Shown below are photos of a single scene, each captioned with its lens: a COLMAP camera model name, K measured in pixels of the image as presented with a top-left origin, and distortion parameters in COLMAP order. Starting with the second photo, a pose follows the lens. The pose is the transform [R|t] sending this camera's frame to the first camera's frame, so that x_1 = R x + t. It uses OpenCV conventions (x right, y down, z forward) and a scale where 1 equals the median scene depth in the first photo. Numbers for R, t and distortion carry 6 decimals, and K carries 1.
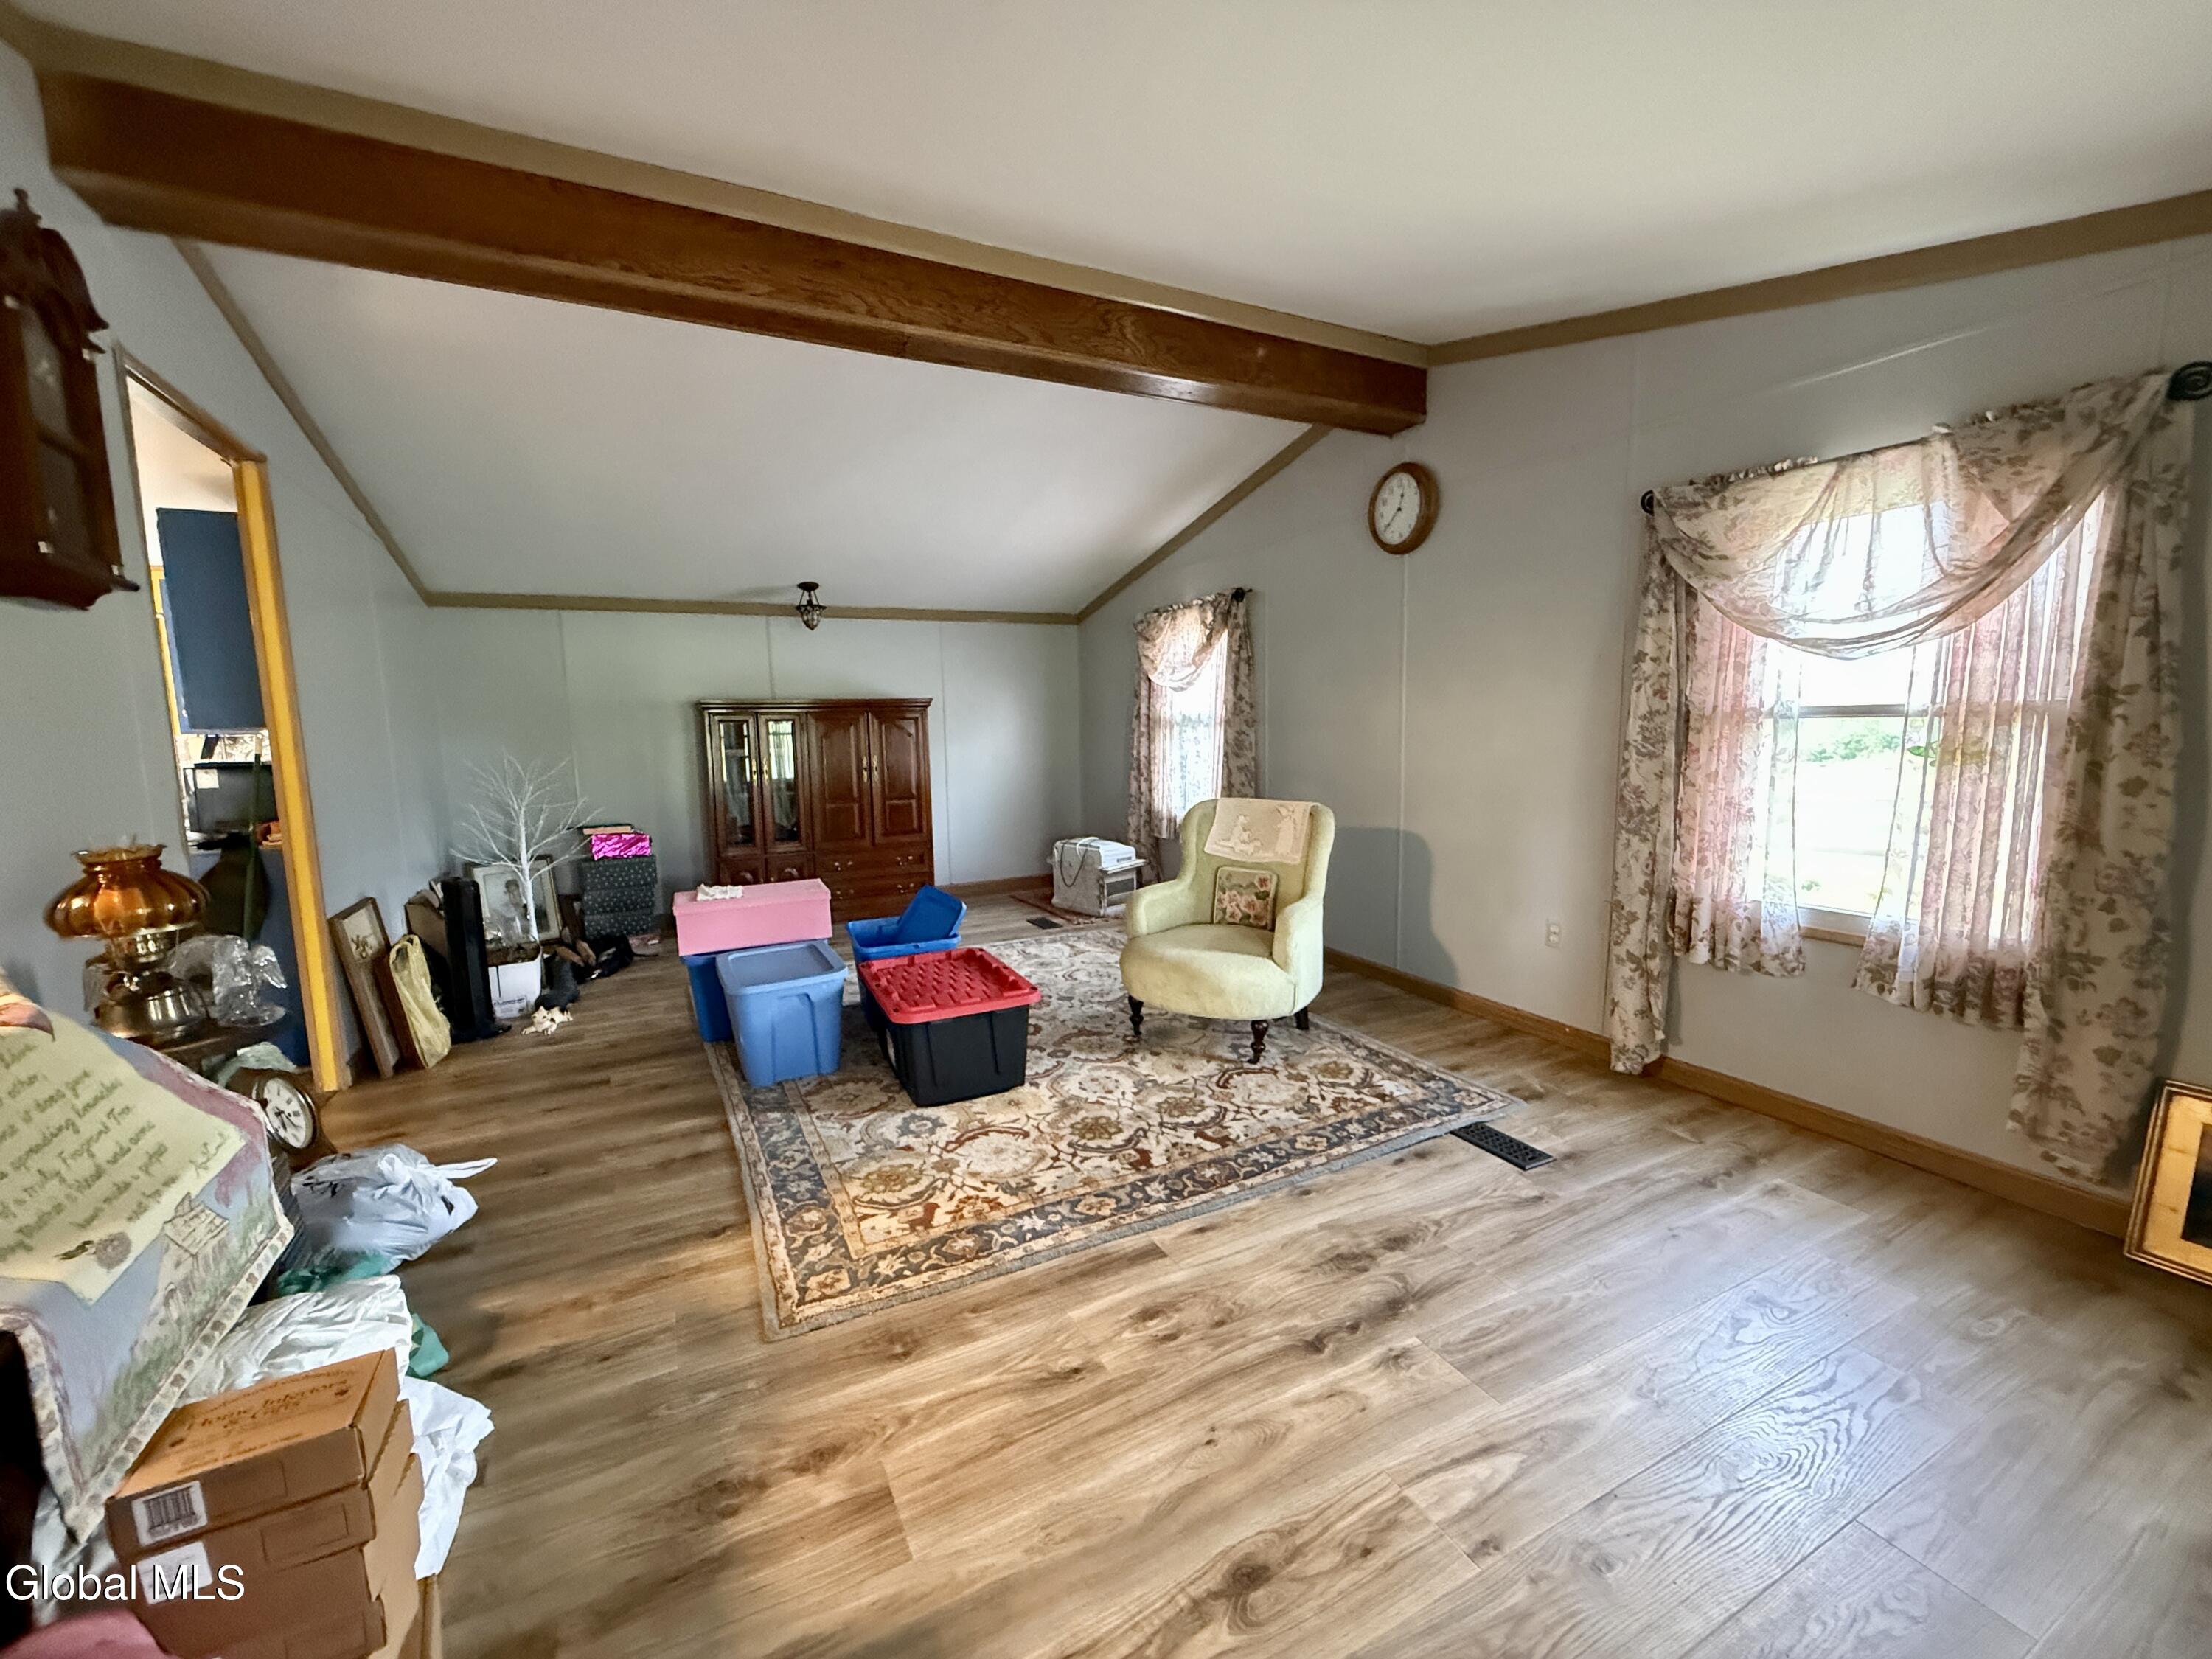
lens RADIAL K [[886.3, 0, 1110.3], [0, 886.3, 832.8], [0, 0, 1]] dist [-0.000145, 0.000868]
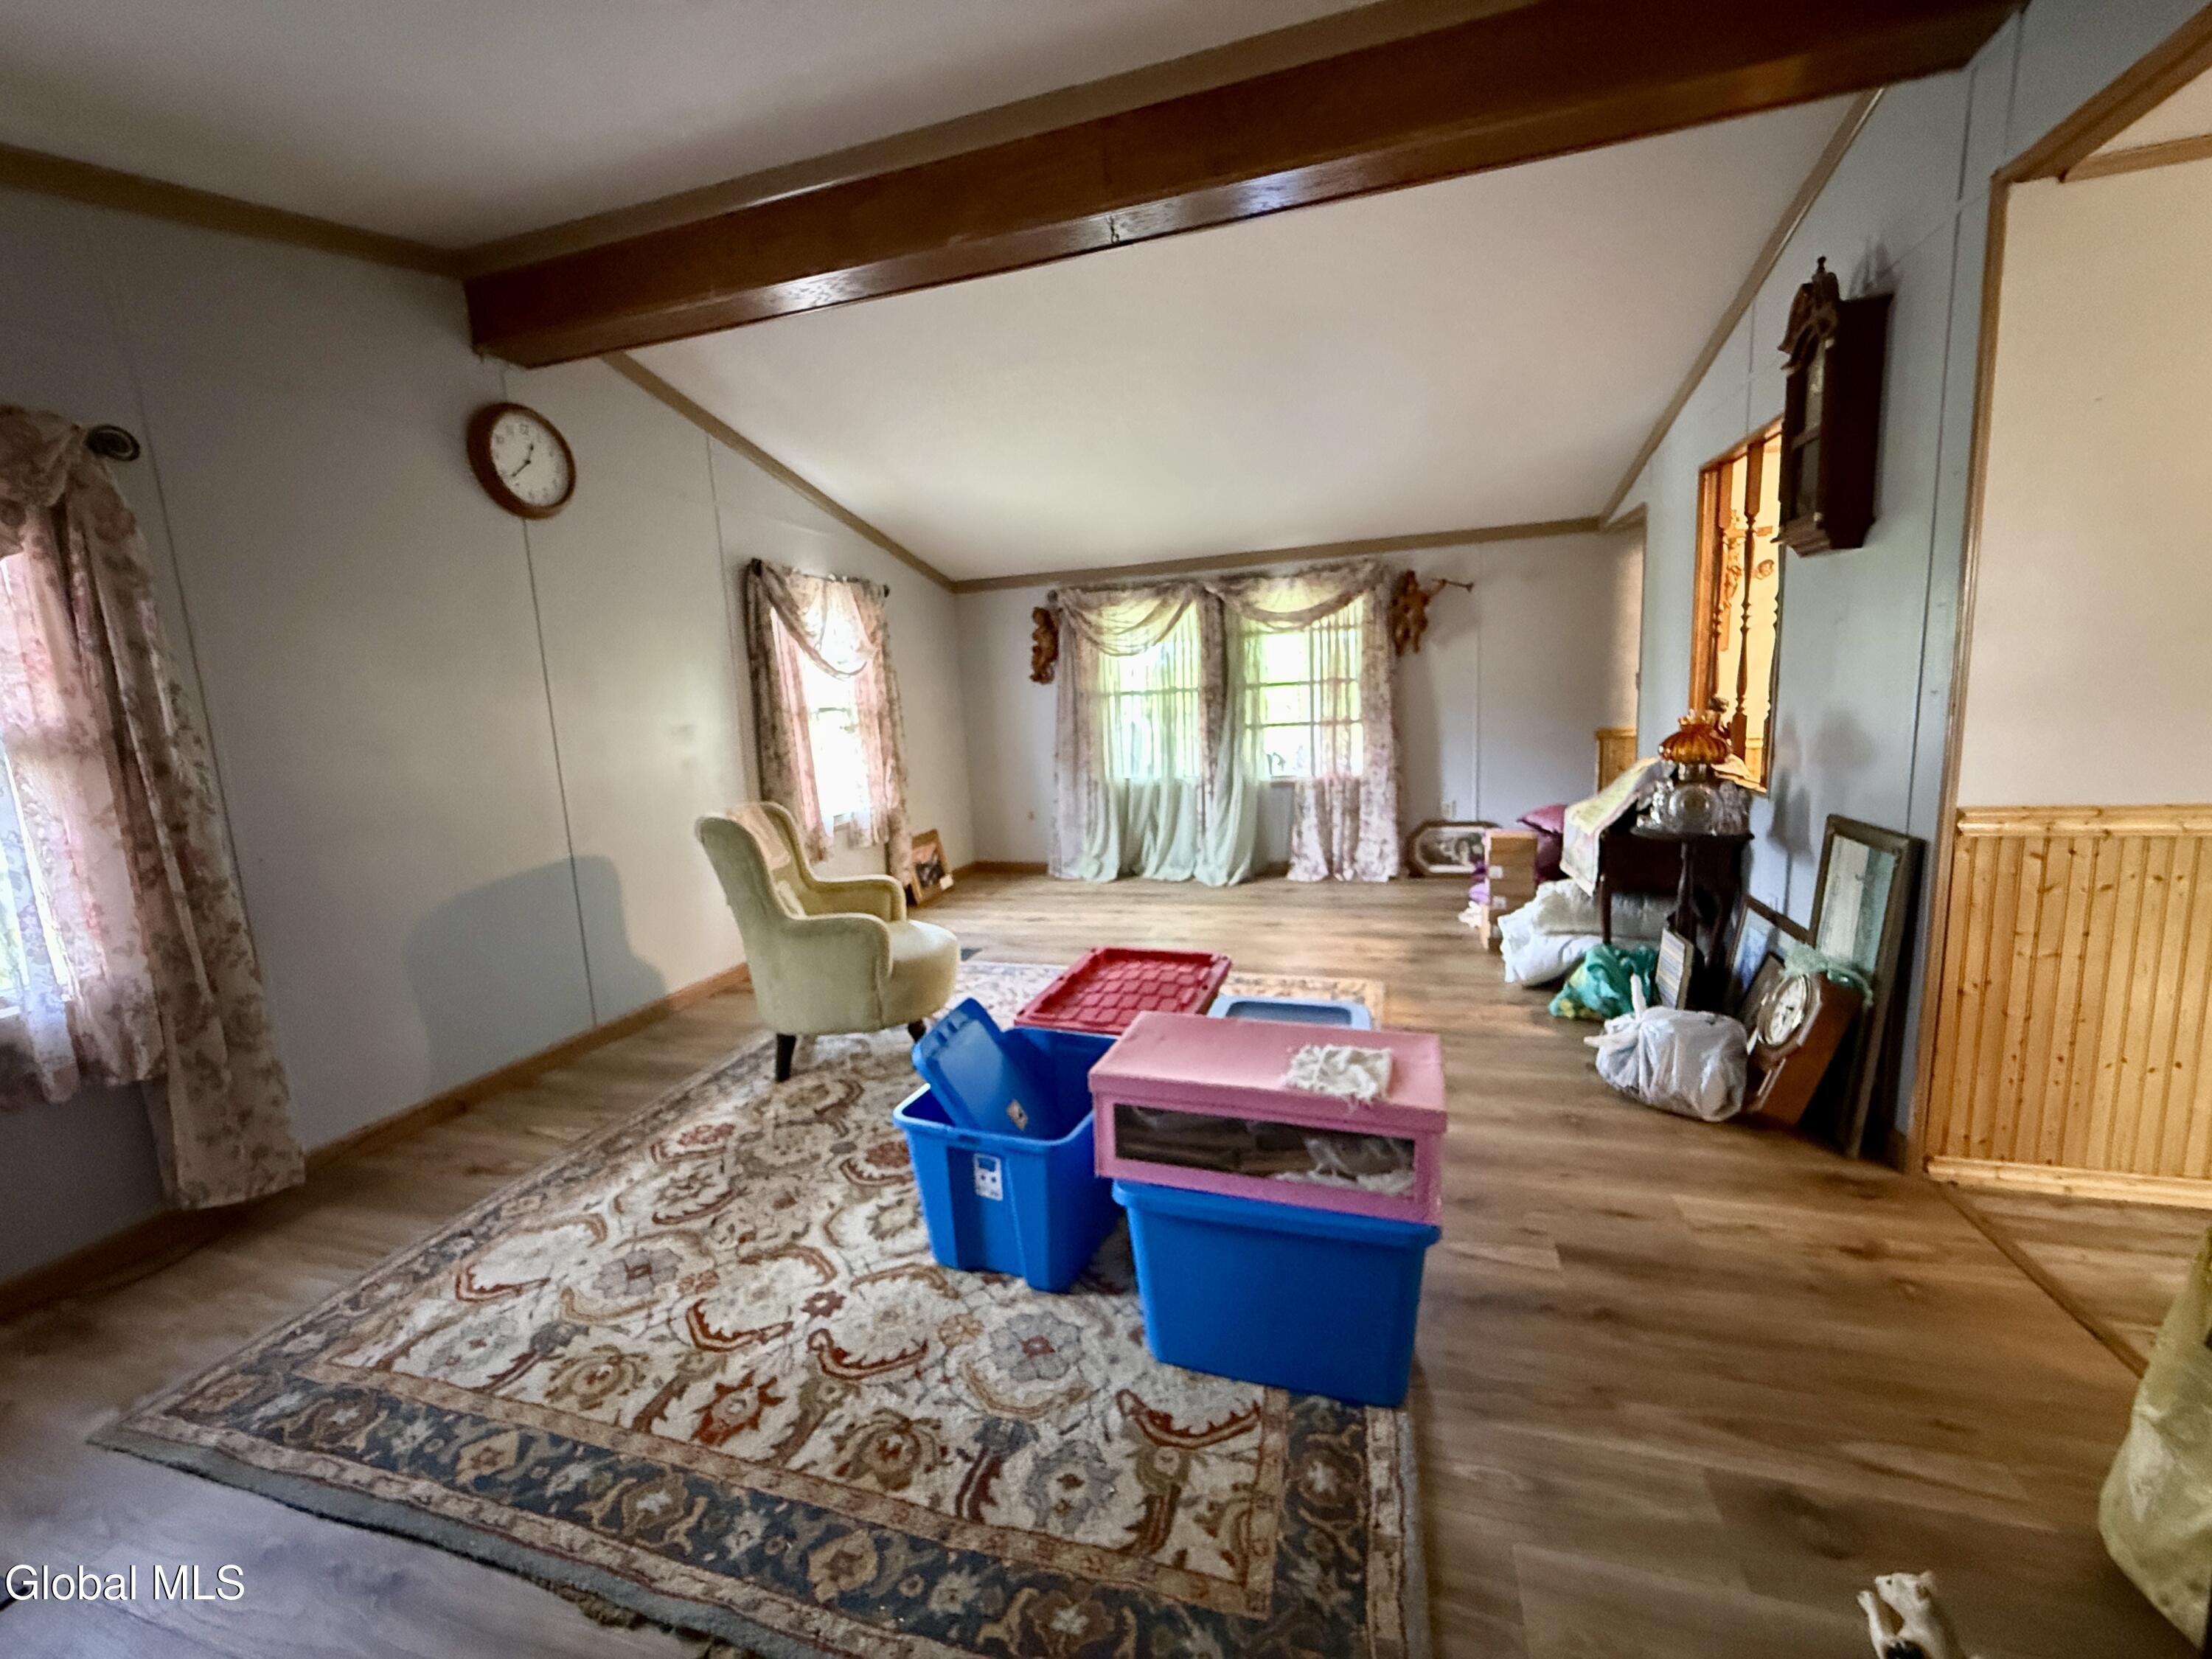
lens RADIAL K [[886.3, 0, 1111.0], [0, 886.3, 833.0], [0, 0, 1]] dist [-0.000145, 0.000868]
pose [[-0.714582, -0.042332, 0.698270, -0.643045], [0.159722, 0.961929, 0.221770, -0.138621], [-0.681074, 0.270002, -0.680615, 1.308822]]
